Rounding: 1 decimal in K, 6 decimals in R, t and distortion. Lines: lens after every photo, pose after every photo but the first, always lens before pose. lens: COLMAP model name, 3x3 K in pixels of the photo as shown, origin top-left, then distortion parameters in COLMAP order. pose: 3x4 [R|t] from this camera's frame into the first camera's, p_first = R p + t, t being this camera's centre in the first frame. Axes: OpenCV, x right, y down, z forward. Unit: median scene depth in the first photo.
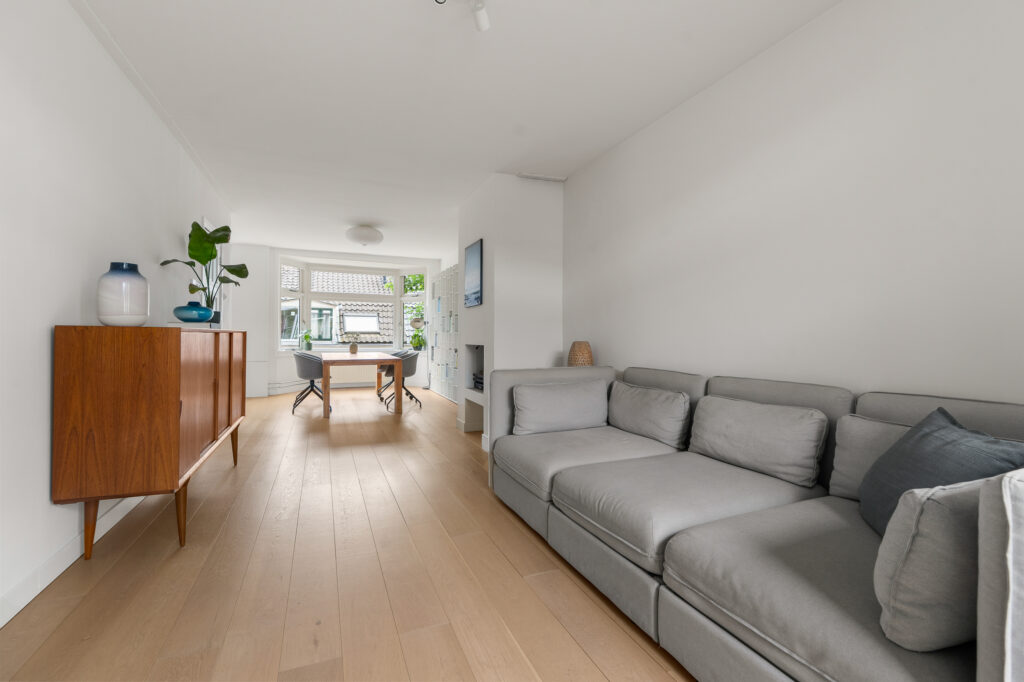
lens RADIAL K [[467.8, 0, 508.6], [0, 467.8, 332.3], [0, 0, 1]] dist [0.001927, 0.001618]
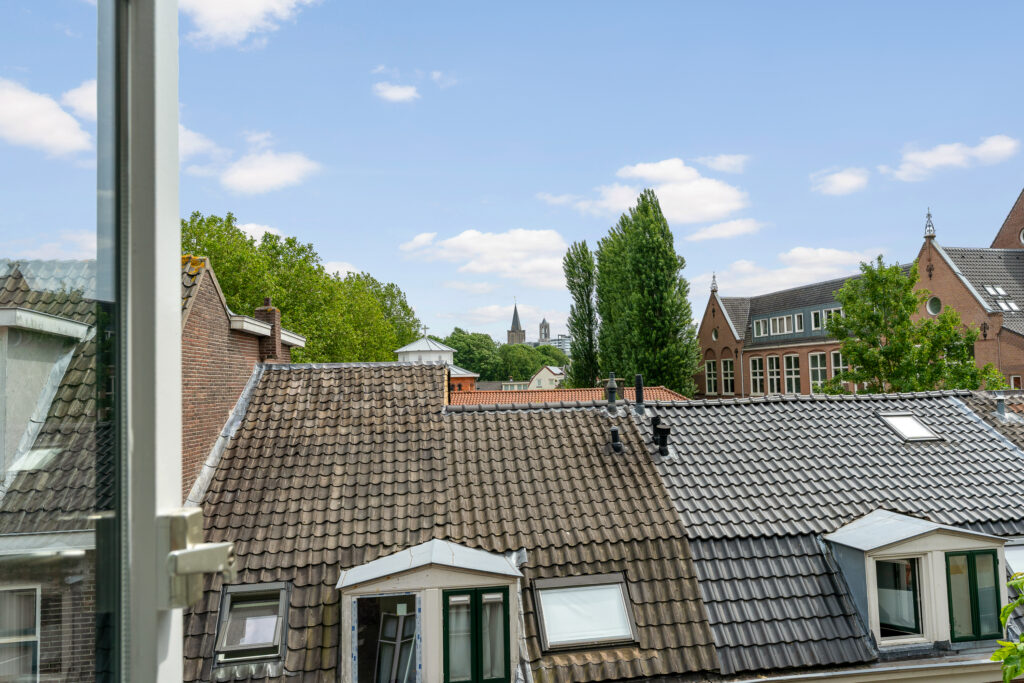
lens RADIAL K [[748.5, 0, 512.0], [0, 748.5, 341.5], [0, 0, 1]] dist [0.000451, -0.000252]
pose [[0.965020, -0.046693, -0.257984, -0.441143], [0.035278, 0.998190, -0.048703, -0.398028], [0.259791, 0.037898, 0.964921, 0.917718]]
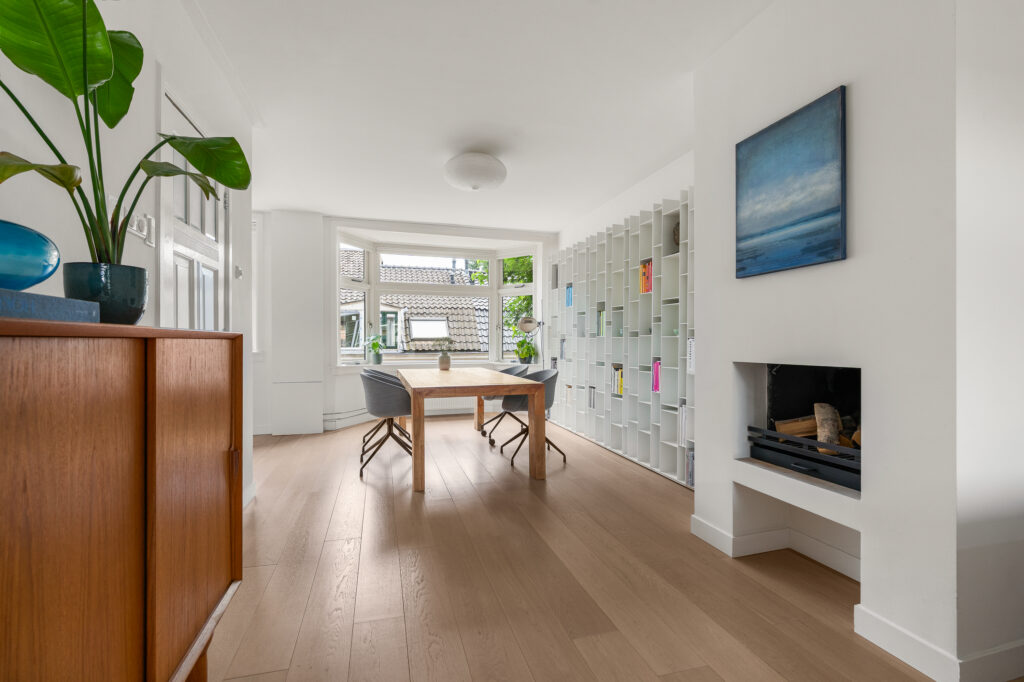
lens RADIAL K [[469.2, 0, 512.0], [0, 469.2, 341.0], [0, 0, 1]] dist [-0.001424, 0.000202]
pose [[0.994604, -0.007793, -0.103452, -0.146941], [0.008407, 0.999950, 0.005495, 0.000886], [0.103404, -0.006335, 0.994619, 0.304692]]
